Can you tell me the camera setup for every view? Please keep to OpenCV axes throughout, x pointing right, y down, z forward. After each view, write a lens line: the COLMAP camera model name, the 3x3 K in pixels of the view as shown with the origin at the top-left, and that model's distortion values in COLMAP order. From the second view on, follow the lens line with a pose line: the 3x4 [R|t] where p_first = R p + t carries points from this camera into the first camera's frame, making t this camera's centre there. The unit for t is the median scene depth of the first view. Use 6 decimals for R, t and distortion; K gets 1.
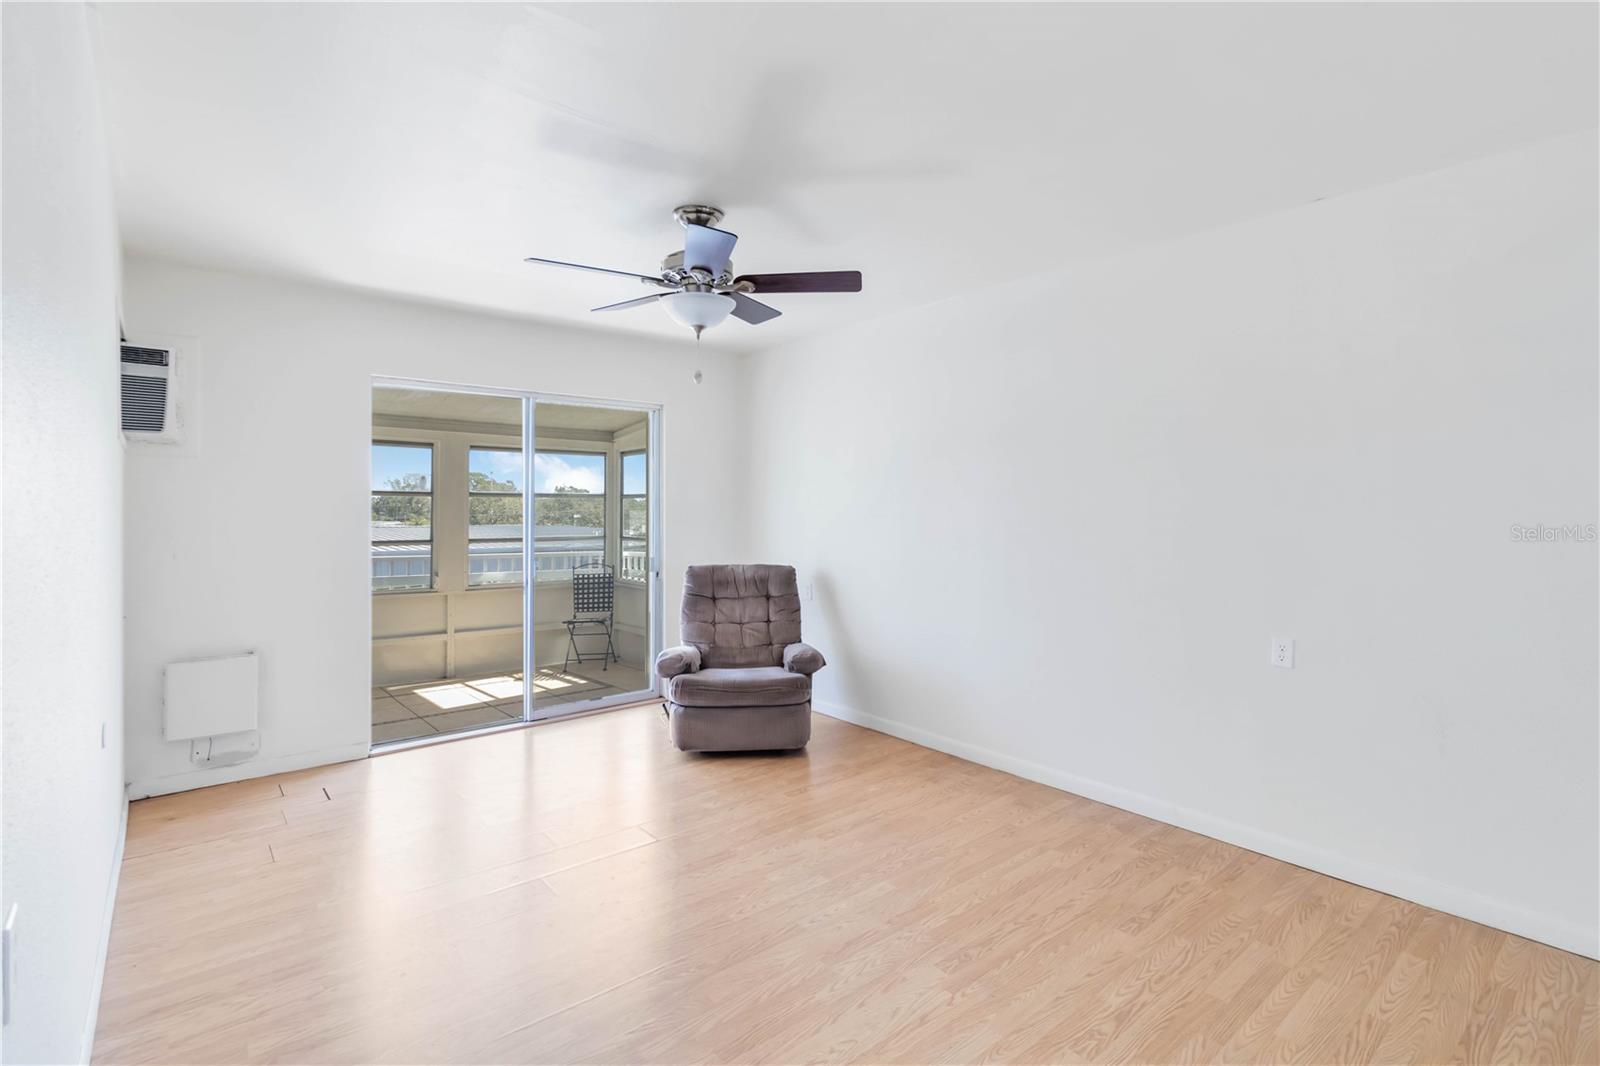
lens RADIAL K [[750.7, 0, 802.3], [0, 750.7, 510.4], [0, 0, 1]] dist [0.001072, 0.000492]
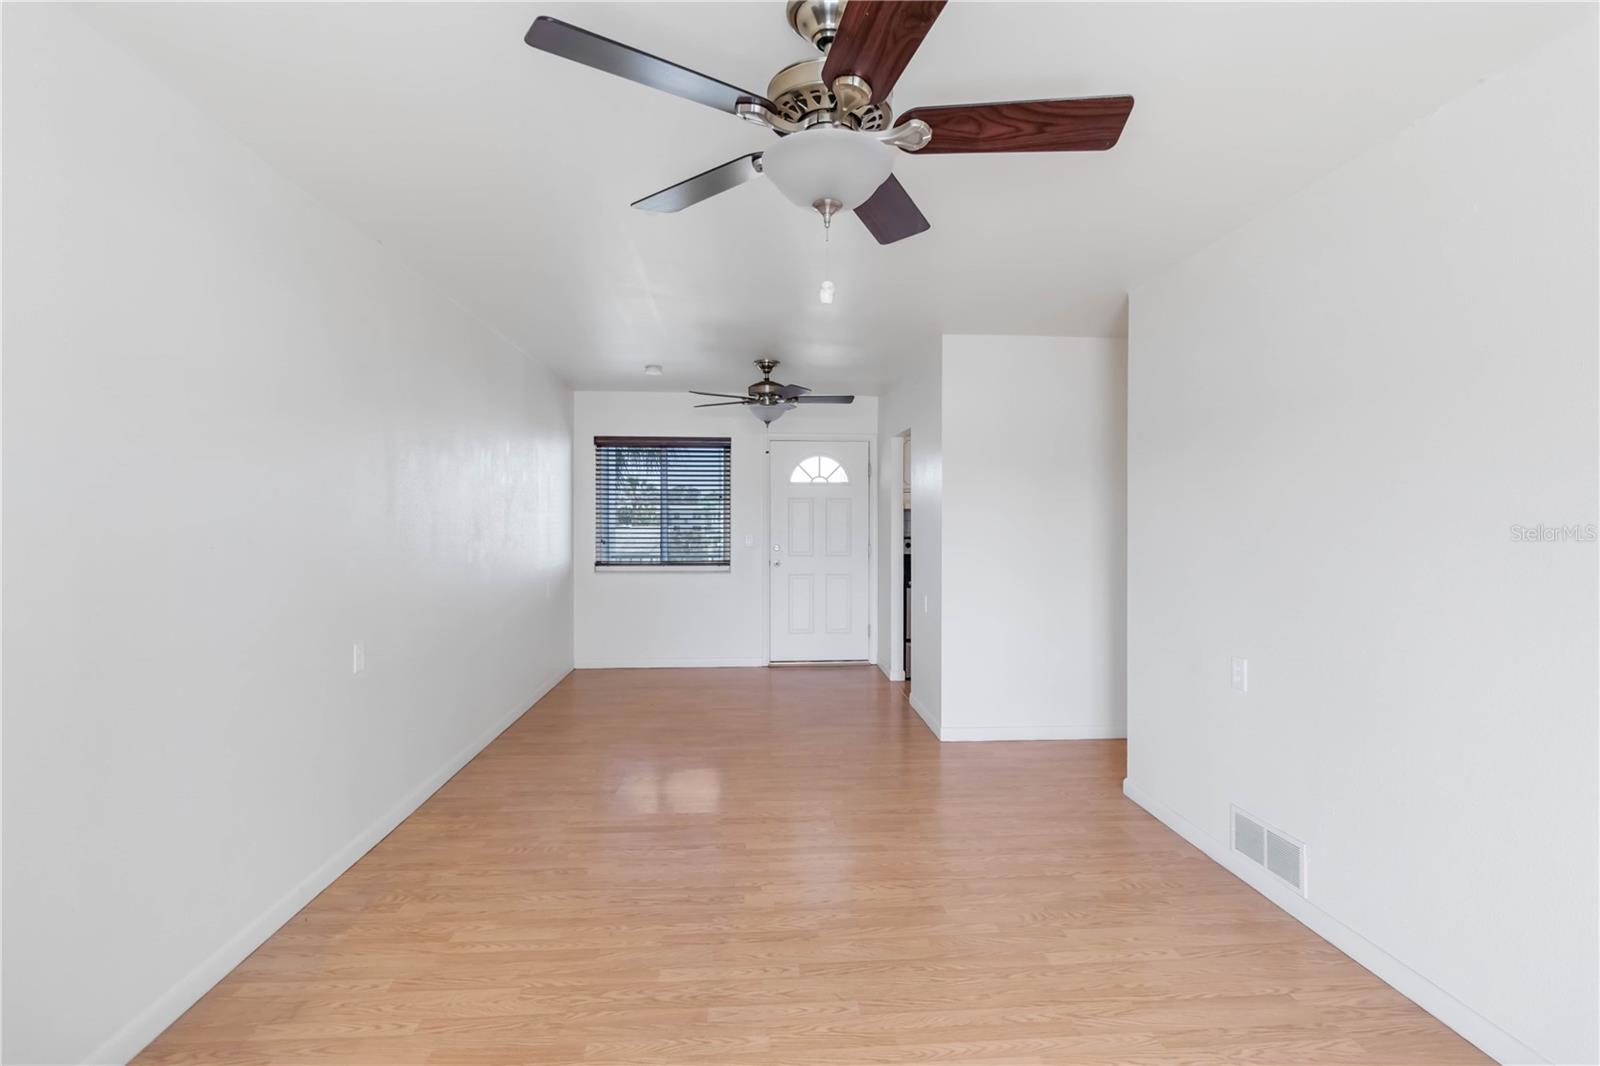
lens RADIAL K [[755.0, 0, 801.8], [0, 755.0, 519.1], [0, 0, 1]] dist [0.006634, 0.000545]
pose [[-0.809647, -0.006866, 0.586877, -0.364241], [-0.004924, 0.999976, 0.004906, -0.007525], [-0.586897, 0.001082, -0.809661, 1.163064]]
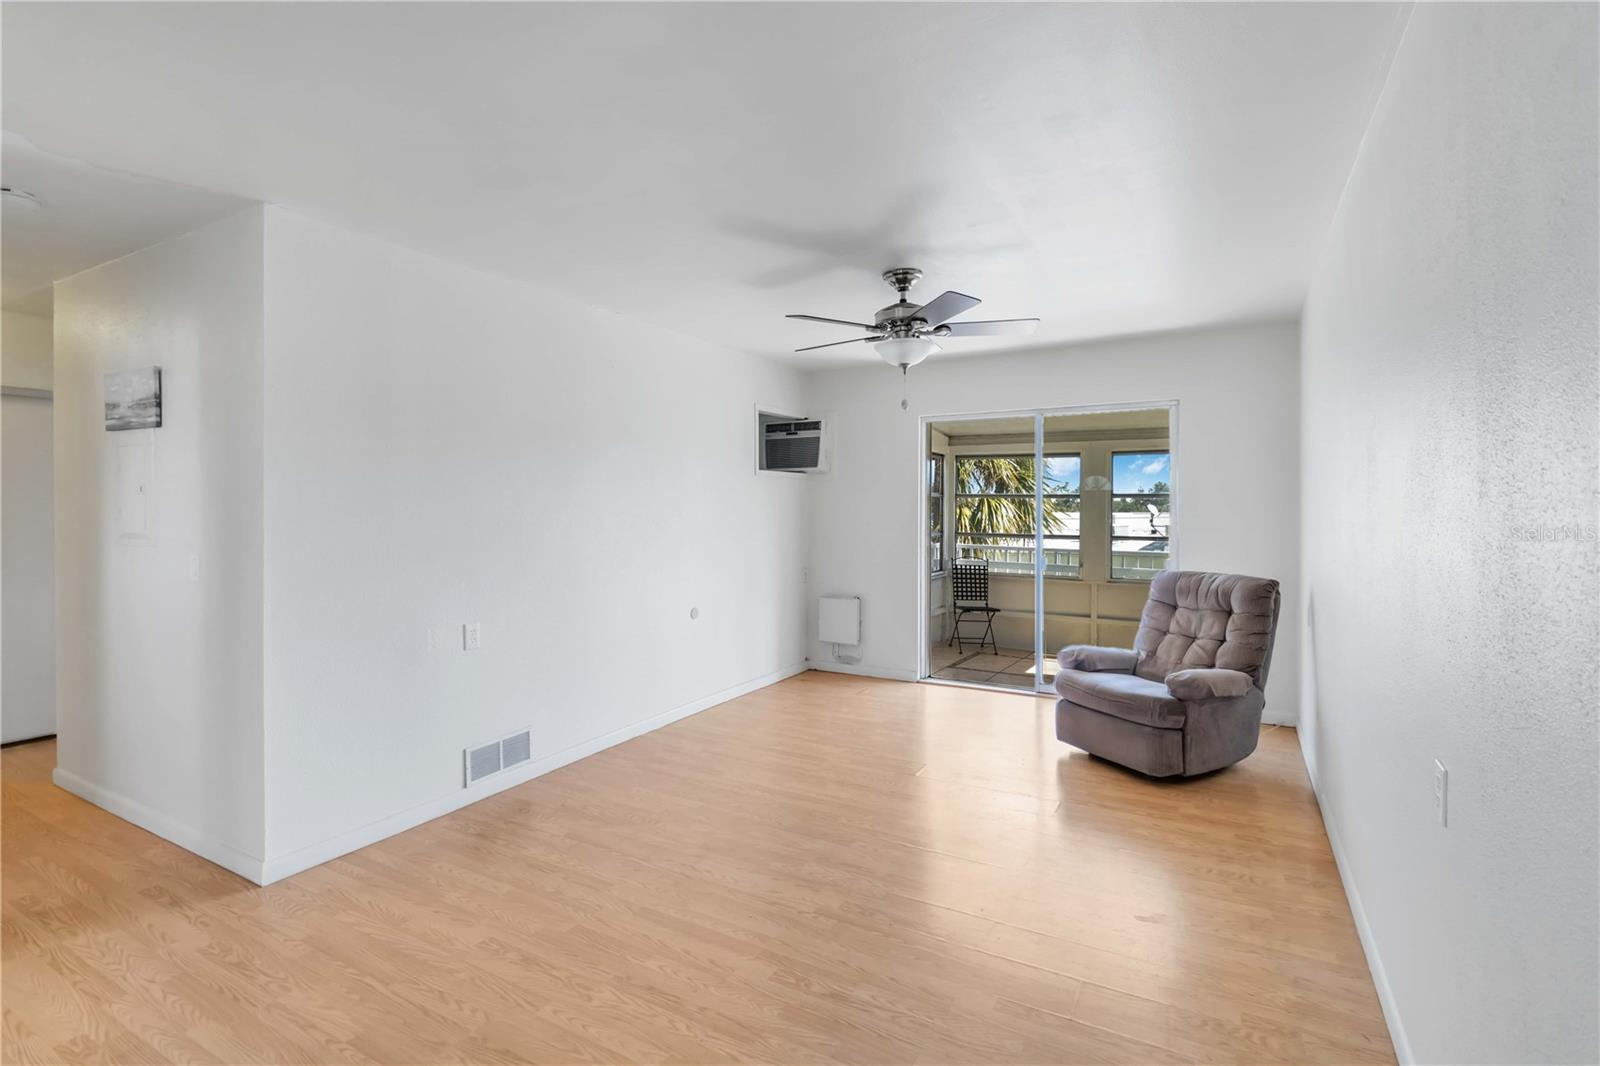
lens RADIAL K [[750.7, 0, 802.3], [0, 750.7, 510.4], [0, 0, 1]] dist [0.001072, 0.000492]
pose [[0.347664, 0.001501, -0.937618, 0.757170], [0.000567, 0.999998, 0.001811, -0.003762], [0.937619, -0.001161, 0.347662, 0.321035]]
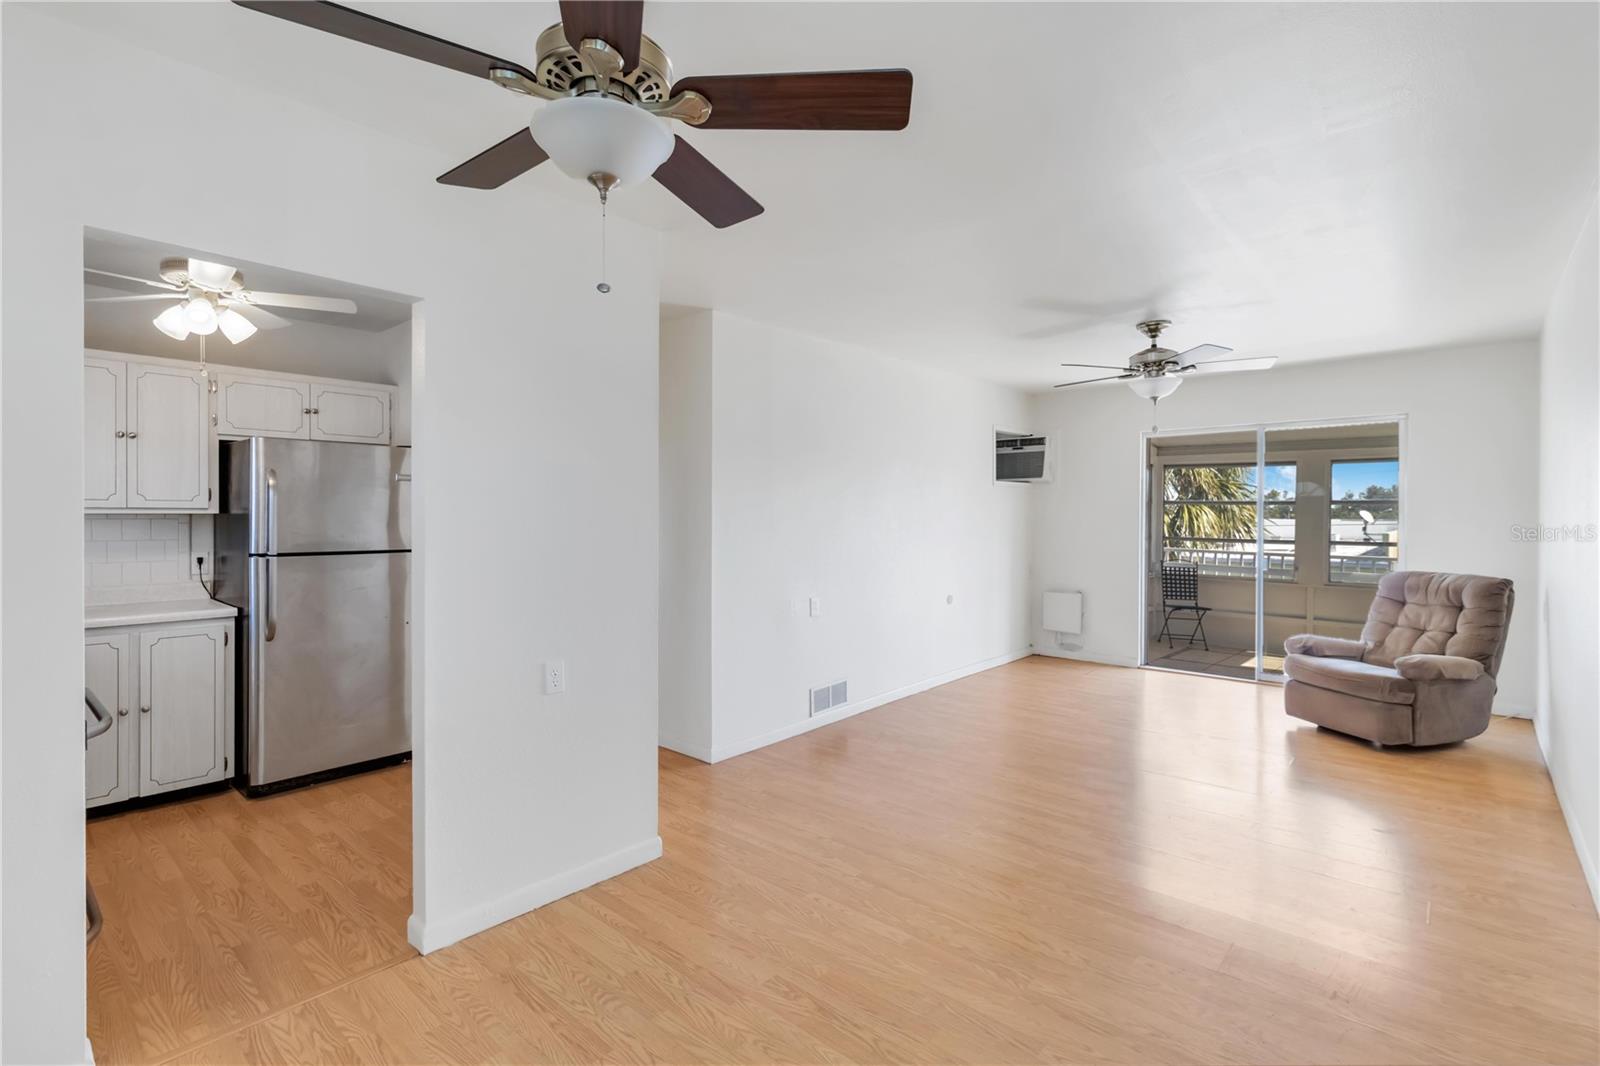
lens RADIAL K [[744.4, 0, 799.7], [0, 744.4, 519.0], [0, 0, 1]] dist [0.003053, 0.000008]
pose [[0.144310, 0.006148, -0.989513, 0.990853], [-0.001487, 0.999981, 0.005996, -0.002616], [0.989531, 0.000606, 0.144316, 0.048557]]
